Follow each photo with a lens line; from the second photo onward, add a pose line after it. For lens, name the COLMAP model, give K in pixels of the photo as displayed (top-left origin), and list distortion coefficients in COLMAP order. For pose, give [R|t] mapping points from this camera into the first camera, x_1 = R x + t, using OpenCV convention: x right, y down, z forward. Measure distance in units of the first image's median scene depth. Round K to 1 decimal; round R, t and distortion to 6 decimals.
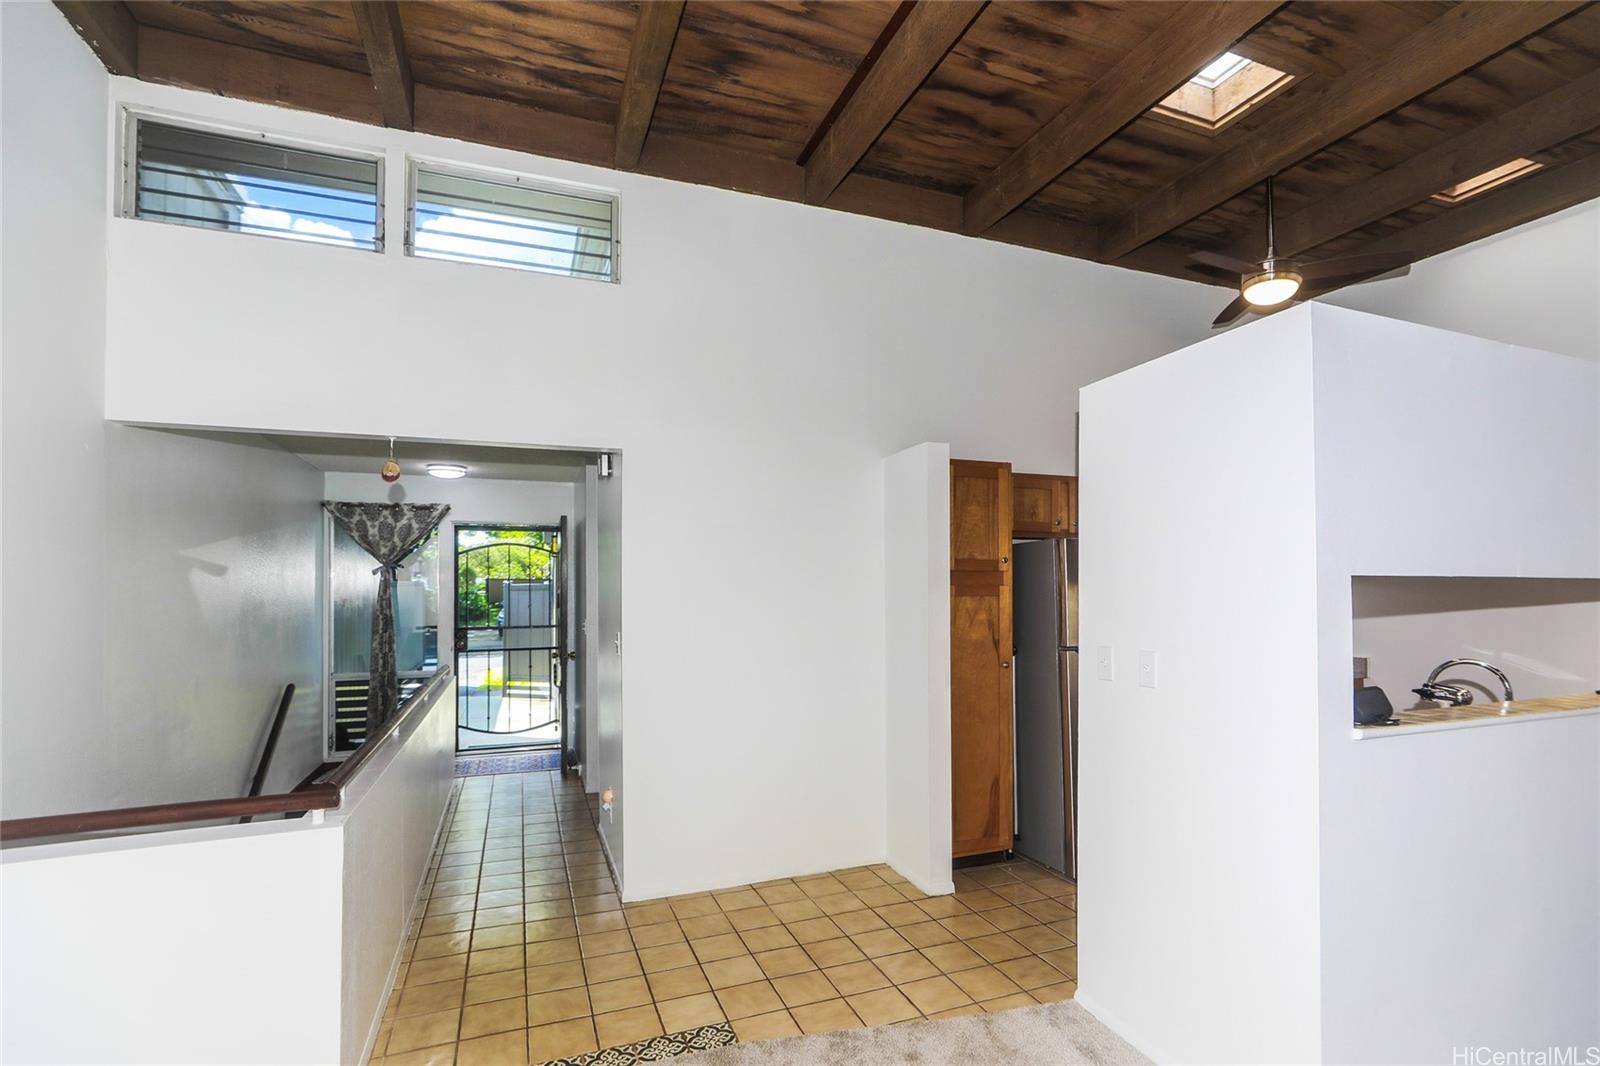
lens RADIAL K [[732.5, 0, 800.4], [0, 732.5, 597.1], [0, 0, 1]] dist [-0.012765, 0.002095]
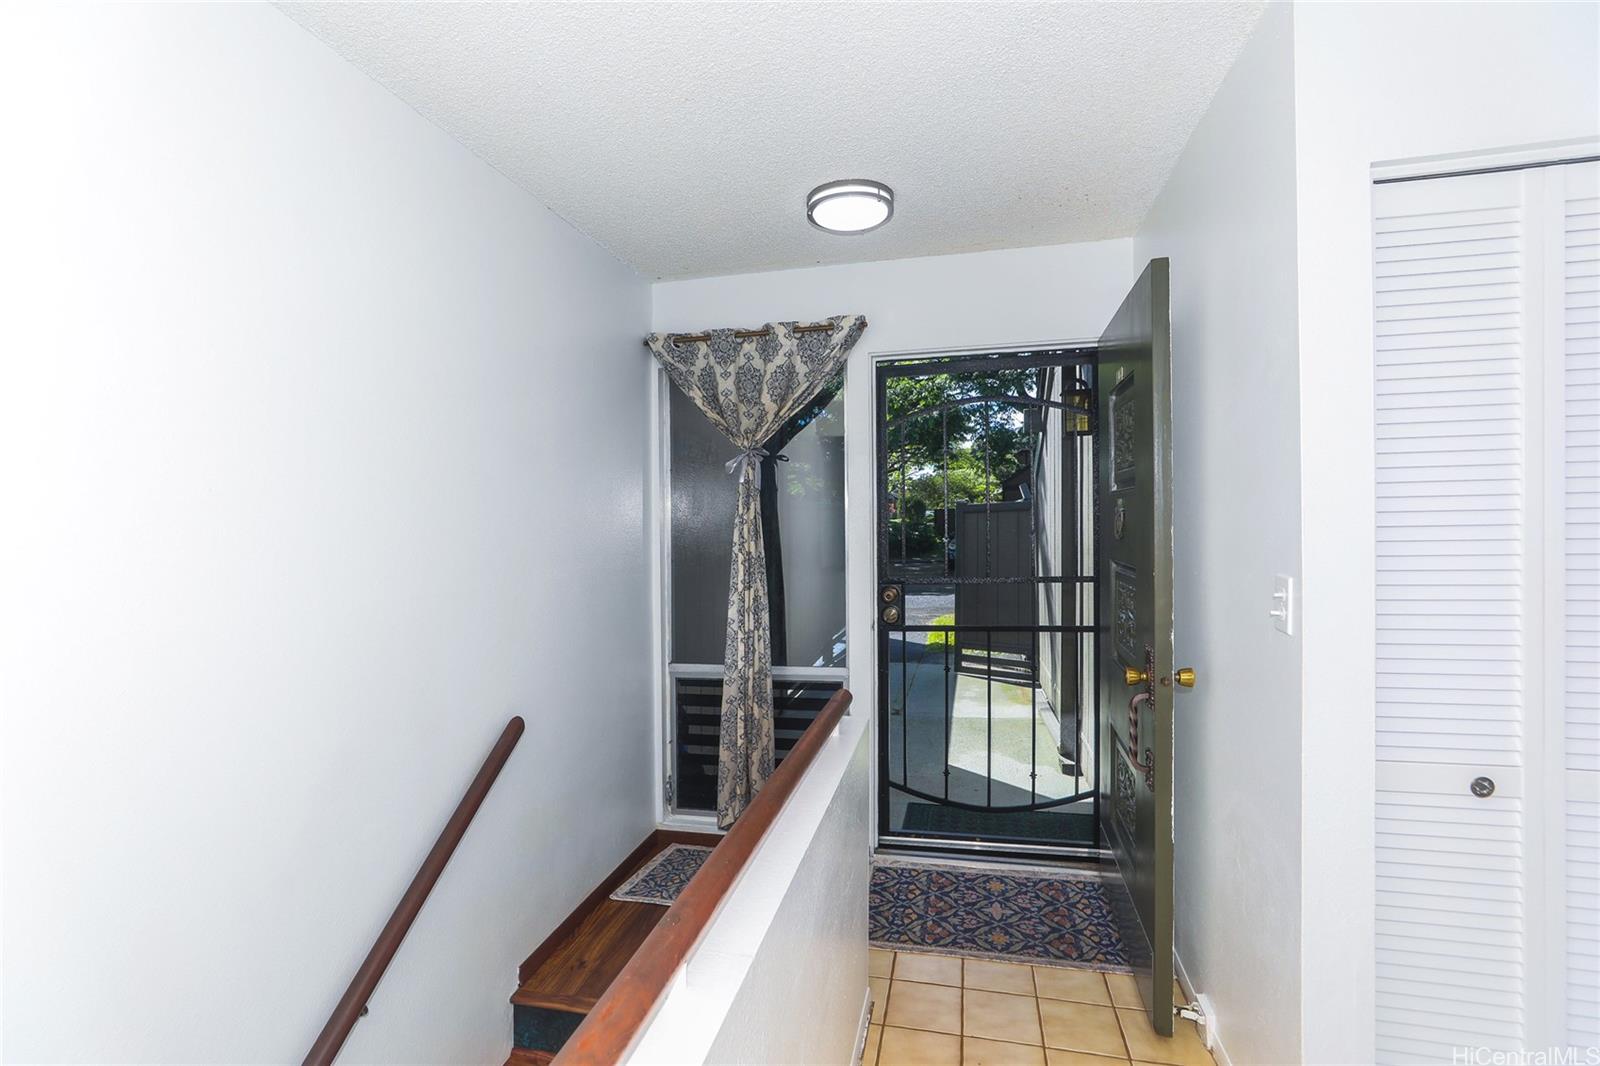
lens RADIAL K [[732.5, 0, 789.2], [0, 732.5, 539.0], [0, 0, 1]] dist [-0.012765, 0.002095]
pose [[0.823710, -0.003461, -0.567000, -0.264482], [0.012932, 0.999836, 0.012683, 0.008764], [0.566864, -0.017780, 0.823620, 0.604801]]
